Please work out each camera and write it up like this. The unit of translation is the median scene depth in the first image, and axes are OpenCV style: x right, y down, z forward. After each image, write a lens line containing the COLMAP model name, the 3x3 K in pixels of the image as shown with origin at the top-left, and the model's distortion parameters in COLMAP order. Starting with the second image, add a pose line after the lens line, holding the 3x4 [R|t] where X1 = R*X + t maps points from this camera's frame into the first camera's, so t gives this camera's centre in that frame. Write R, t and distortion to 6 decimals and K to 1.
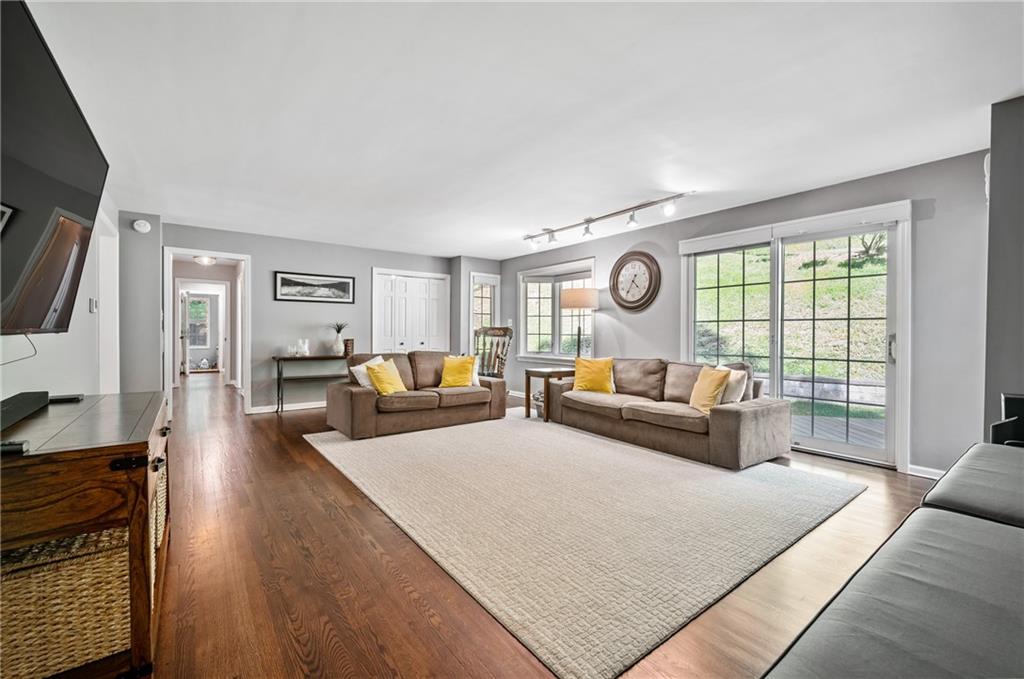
lens RADIAL K [[430.1, 0, 518.1], [0, 430.1, 334.8], [0, 0, 1]] dist [0.002281, 0.000118]
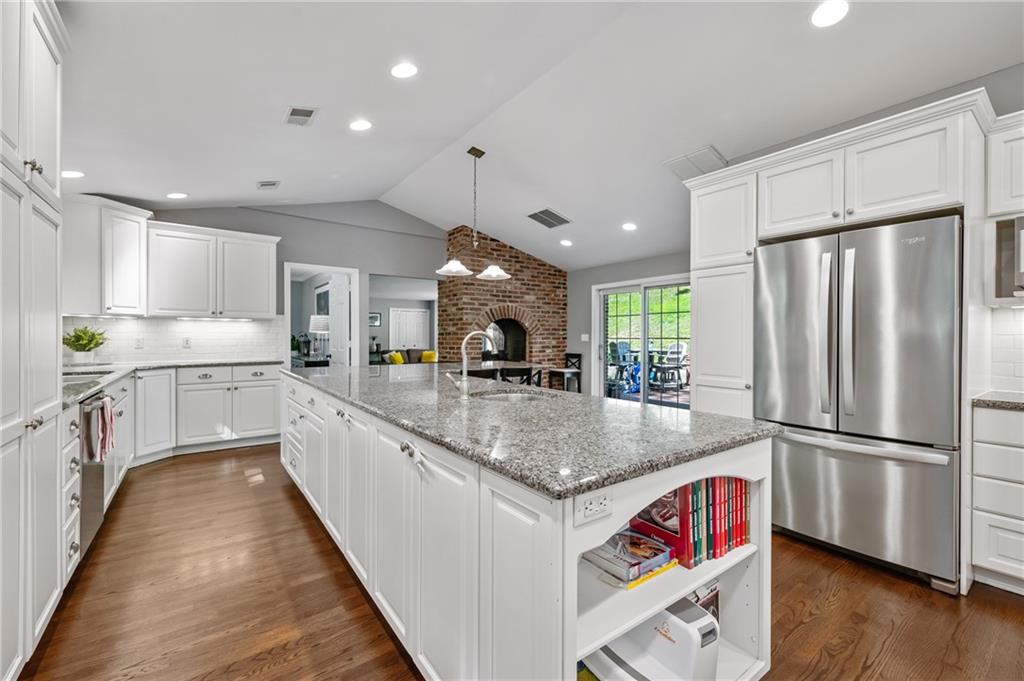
lens RADIAL K [[430.1, 0, 511.6], [0, 430.1, 336.6], [0, 0, 1]] dist [0.002281, 0.000118]
pose [[0.999664, -0.006520, -0.025081, 0.326093], [0.006407, 0.999969, -0.004593, -0.010726], [0.025110, 0.004431, 0.999675, -1.145363]]
